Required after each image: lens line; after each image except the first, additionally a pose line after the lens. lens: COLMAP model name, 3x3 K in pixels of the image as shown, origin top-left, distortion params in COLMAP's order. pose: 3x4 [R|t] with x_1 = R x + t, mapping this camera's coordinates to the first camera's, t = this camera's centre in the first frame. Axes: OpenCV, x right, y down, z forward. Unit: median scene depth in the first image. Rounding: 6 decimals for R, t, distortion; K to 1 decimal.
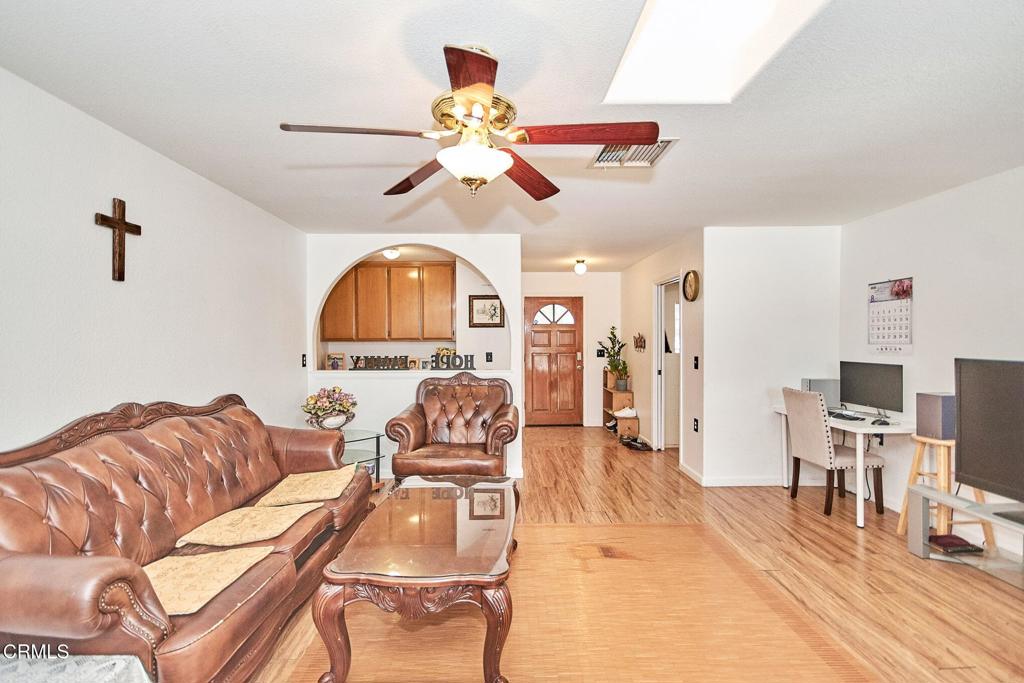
lens RADIAL K [[454.1, 0, 498.3], [0, 454.1, 340.4], [0, 0, 1]] dist [-0.000077, -0.000148]
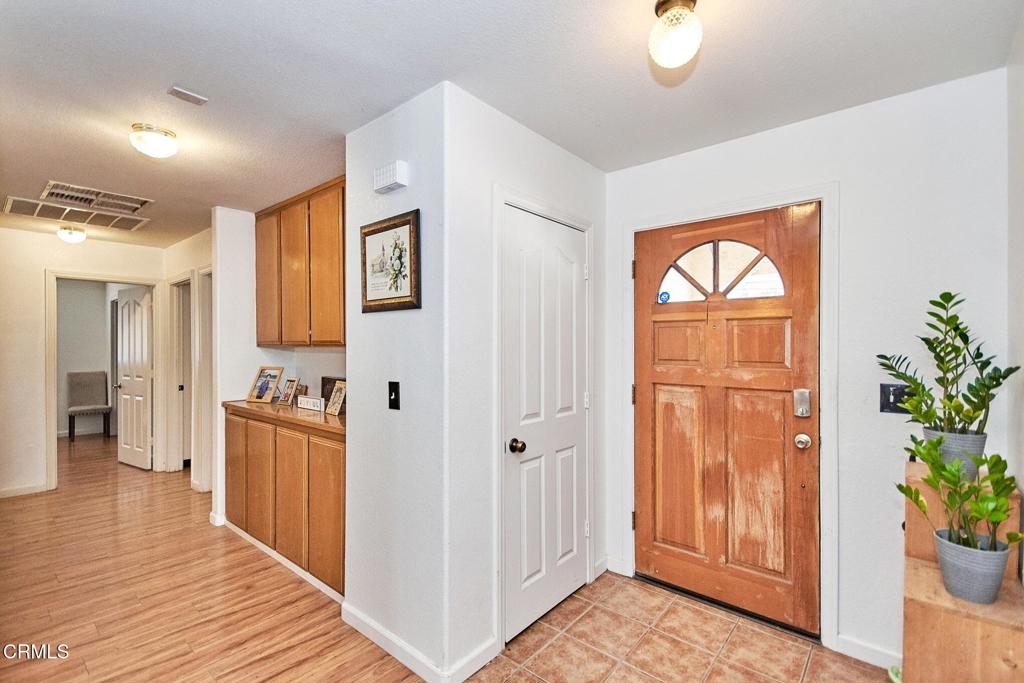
lens RADIAL K [[459.5, 0, 508.6], [0, 459.5, 346.7], [0, 0, 1]] dist [0.007049, 0.000118]
pose [[0.762846, 0.006078, -0.646551, 0.233686], [-0.006224, 0.999979, 0.002057, -0.001622], [0.646550, 0.002455, 0.762868, 0.664641]]
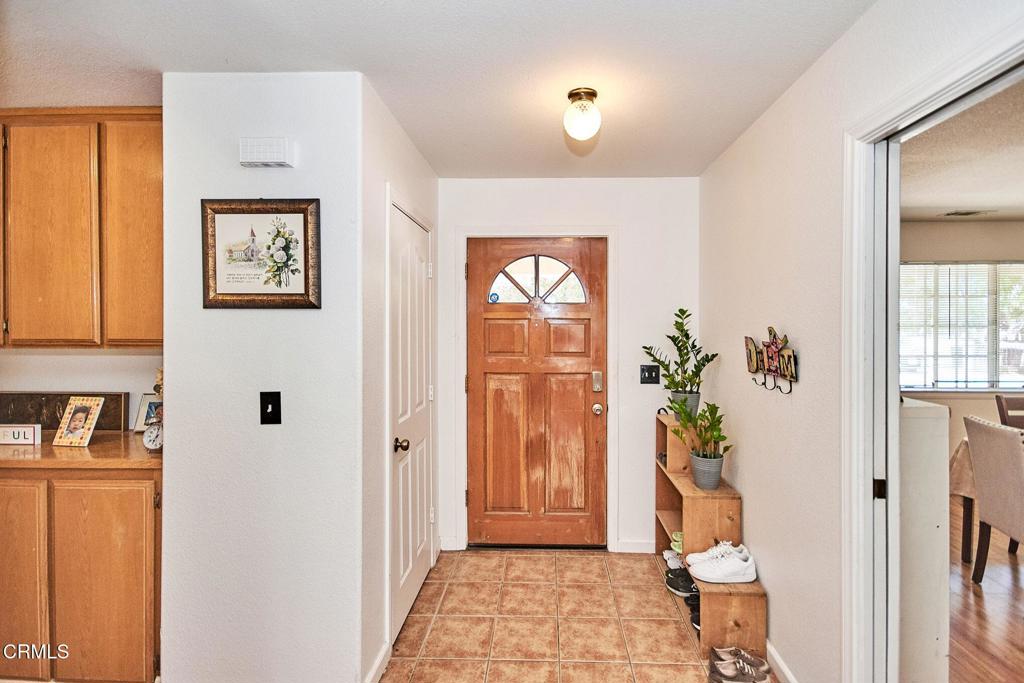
lens RADIAL K [[478.5, 0, 537.1], [0, 478.5, 328.5], [0, 0, 1]] dist [0.011448, 0.000241]
pose [[0.999792, 0.003940, -0.020010, 0.135986], [-0.003918, 0.999992, 0.001130, -0.013958], [0.020014, -0.001051, 0.999799, 0.581694]]
